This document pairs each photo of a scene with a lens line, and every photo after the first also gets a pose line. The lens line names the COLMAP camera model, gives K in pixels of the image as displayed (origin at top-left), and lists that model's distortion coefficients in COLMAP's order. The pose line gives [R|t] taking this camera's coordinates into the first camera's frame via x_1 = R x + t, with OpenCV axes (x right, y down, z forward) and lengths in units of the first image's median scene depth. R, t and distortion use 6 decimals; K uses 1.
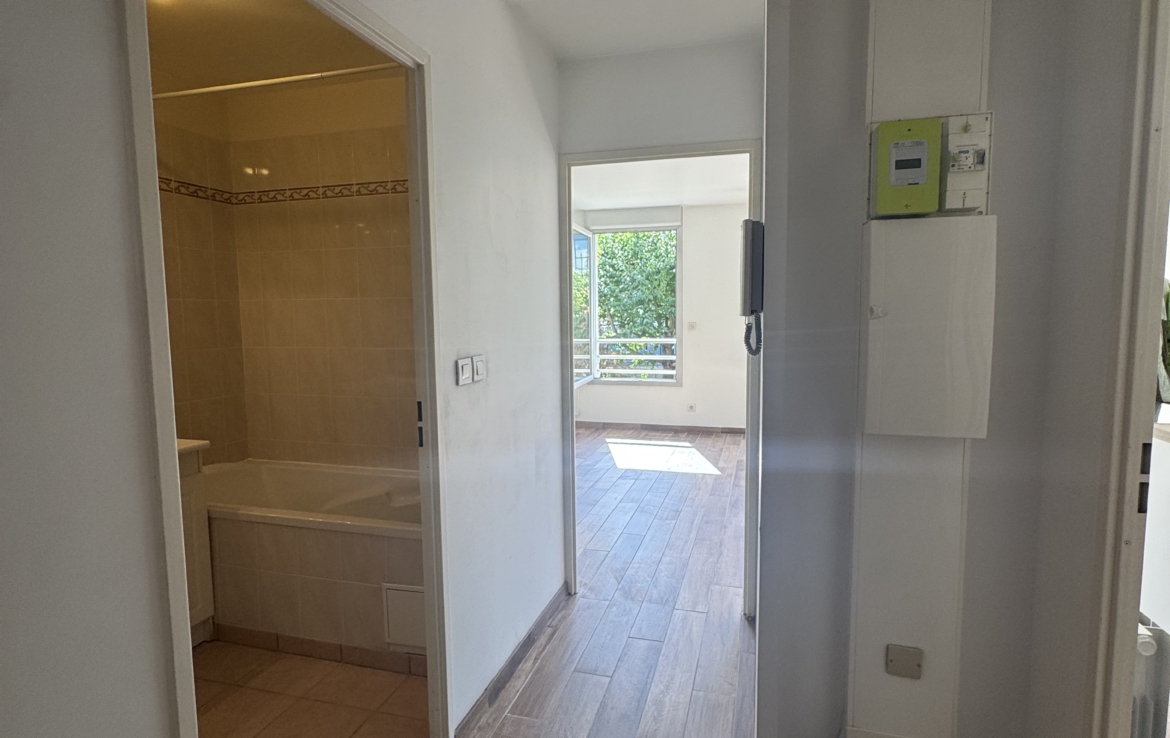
lens RADIAL K [[605.6, 0, 585.0], [0, 605.6, 369.0], [0, 0, 1]] dist [-0.019272, 0.000006]
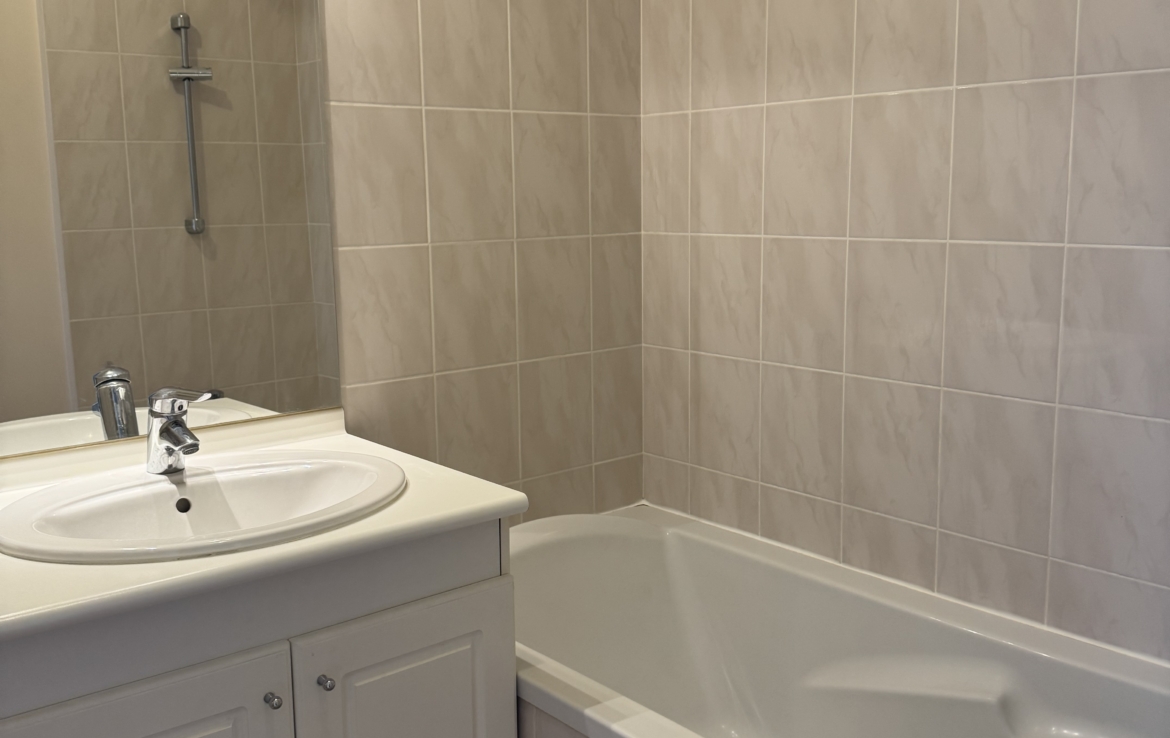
lens RADIAL K [[1065.4, 0, 585.0], [0, 1065.4, 369.0], [0, 0, 1]] dist [0.000855, 0.000695]
pose [[0.828537, 0.090447, -0.552580, -0.203588], [-0.050897, 0.994947, 0.086539, -0.005134], [0.557616, -0.043576, 0.828955, 0.395650]]
